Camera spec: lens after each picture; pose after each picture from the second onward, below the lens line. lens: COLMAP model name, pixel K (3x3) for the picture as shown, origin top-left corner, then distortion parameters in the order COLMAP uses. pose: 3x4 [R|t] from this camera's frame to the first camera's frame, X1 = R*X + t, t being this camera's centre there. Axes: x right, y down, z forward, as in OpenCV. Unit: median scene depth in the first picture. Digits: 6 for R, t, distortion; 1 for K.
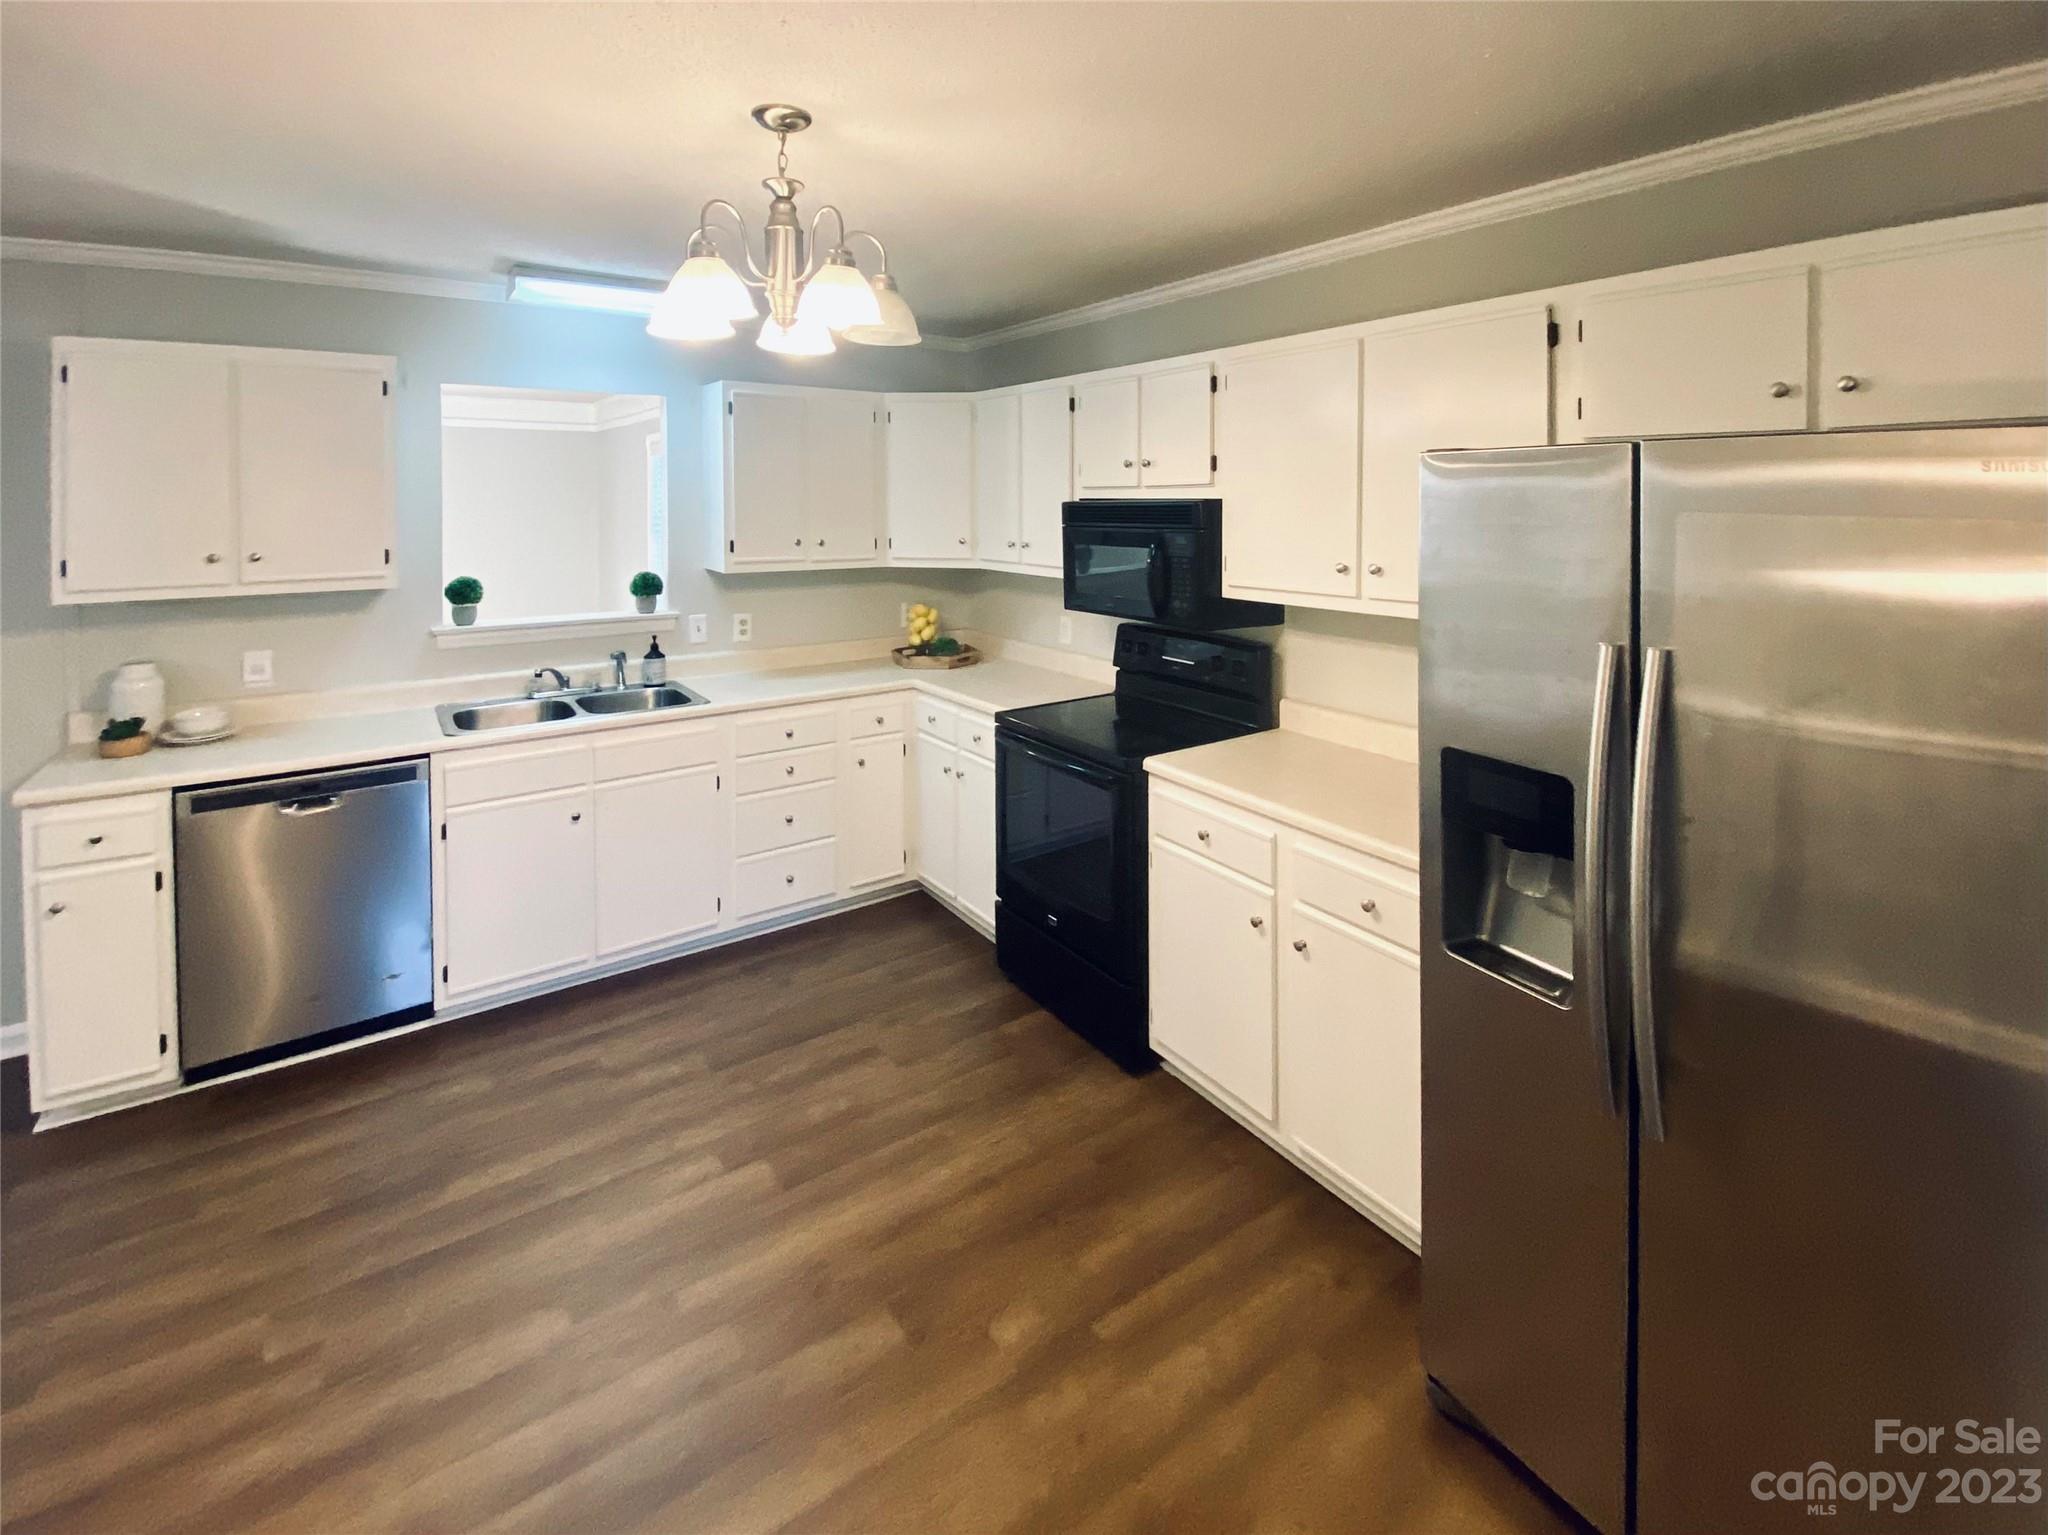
lens RADIAL K [[895.1, 0, 1028.2], [0, 895.1, 760.2], [0, 0, 1]] dist [-0.020295, -0.000261]
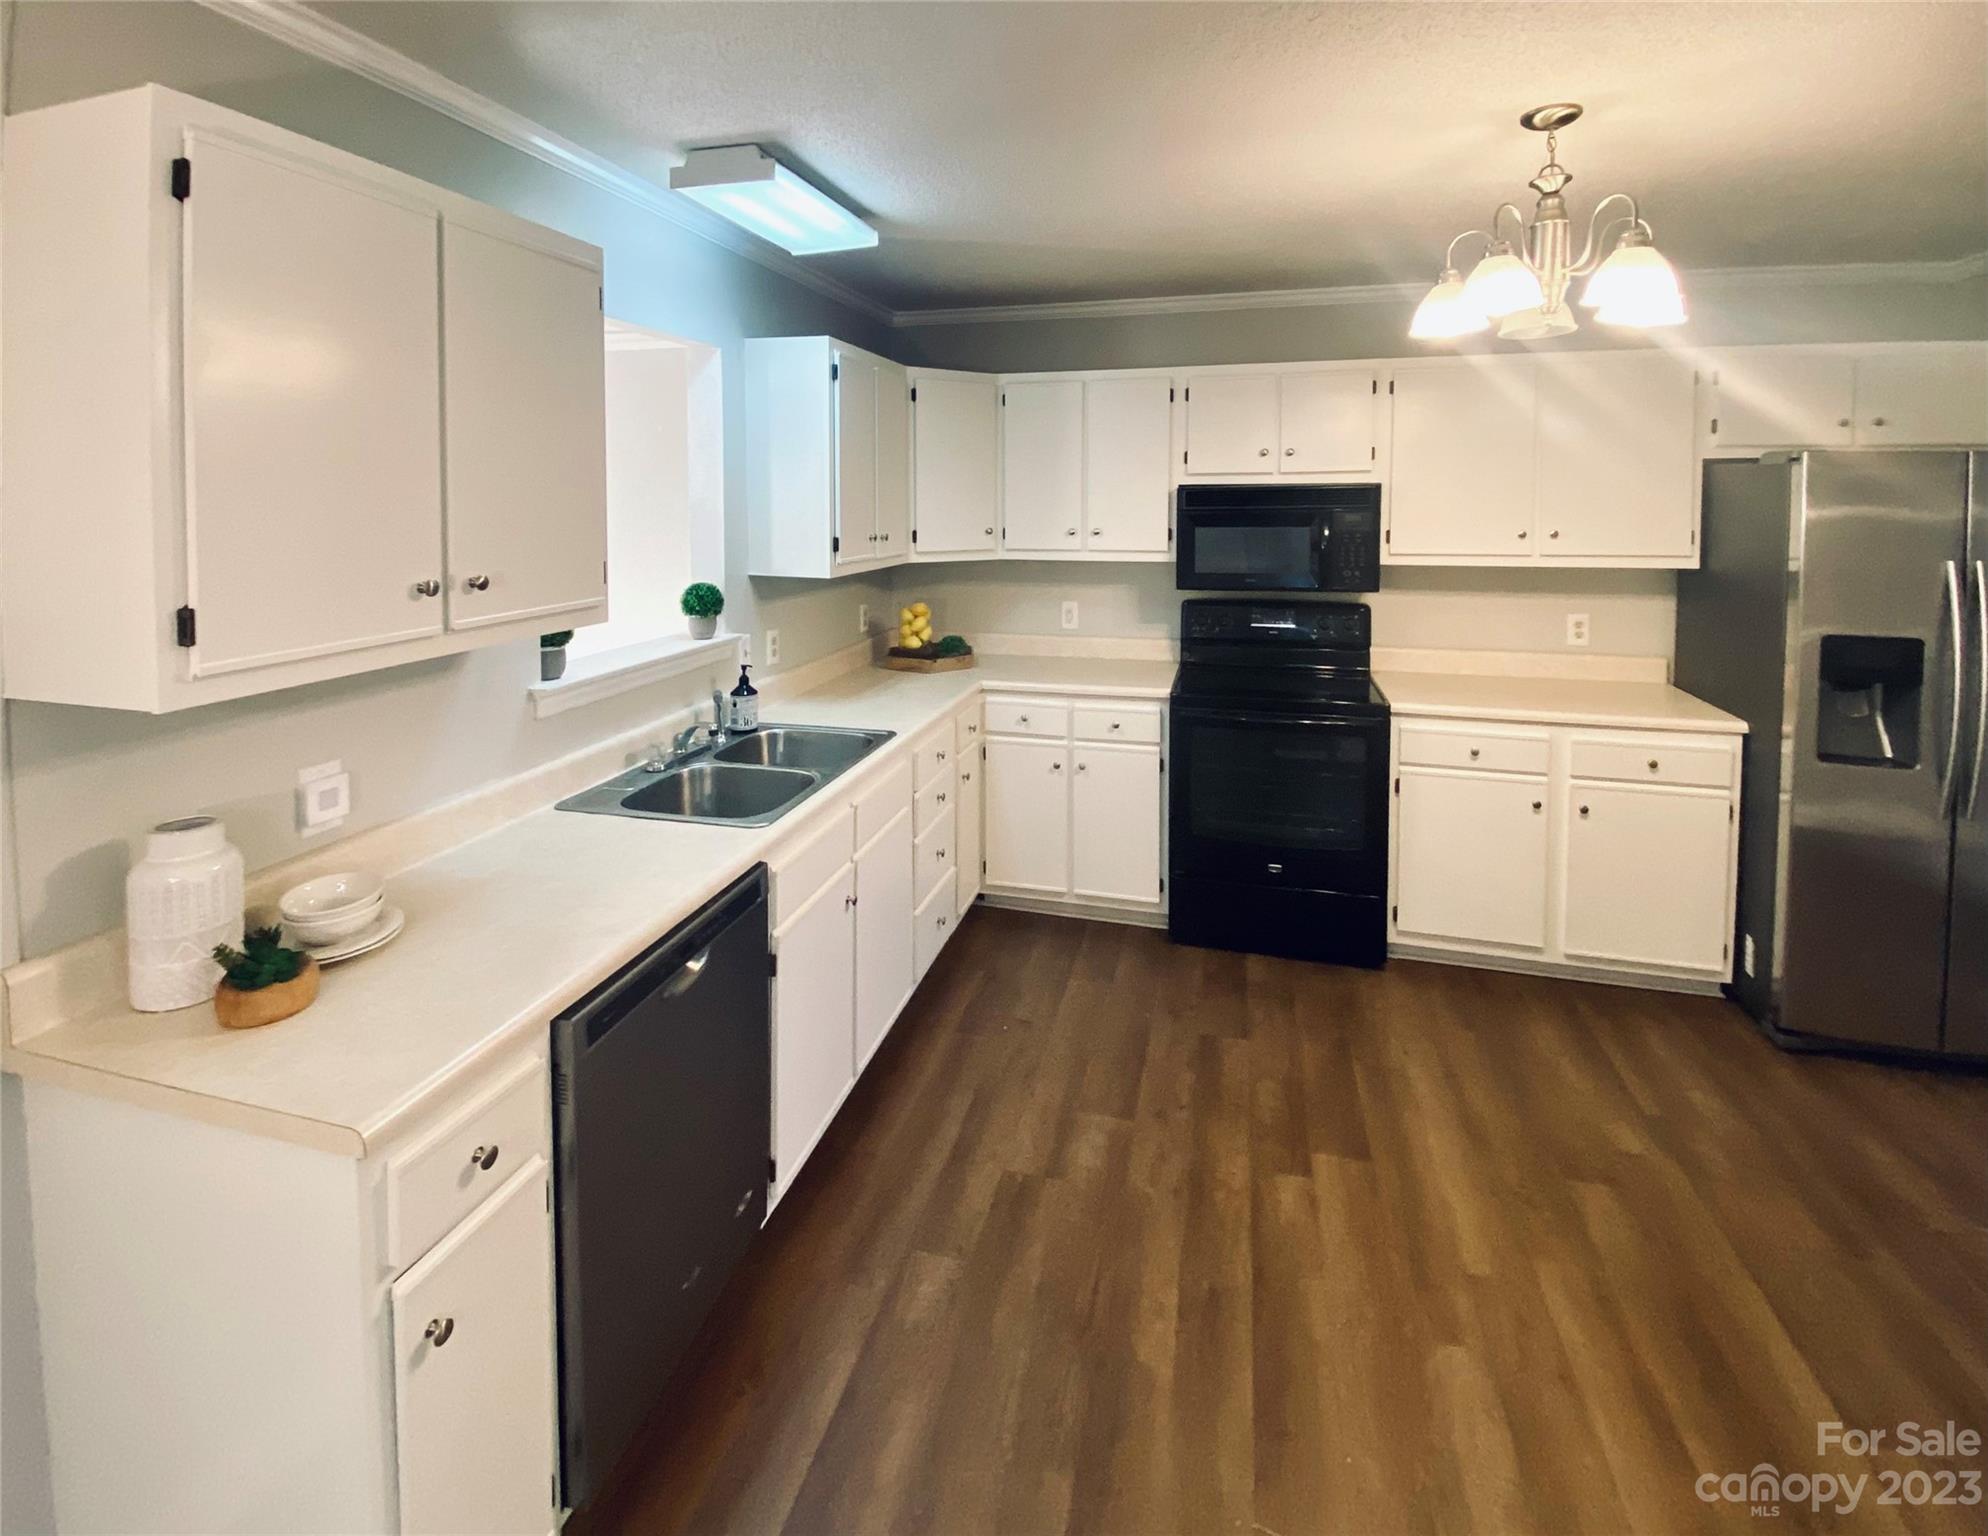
lens RADIAL K [[884.9, 0, 994.0], [0, 884.9, 768.0], [0, 0, 1]] dist [-0.000917, -0.000199]
pose [[0.781769, -0.189647, 0.594029, -0.879948], [0.178886, 0.980797, 0.077702, -0.090775], [-0.597358, 0.045518, 0.800682, 0.328403]]
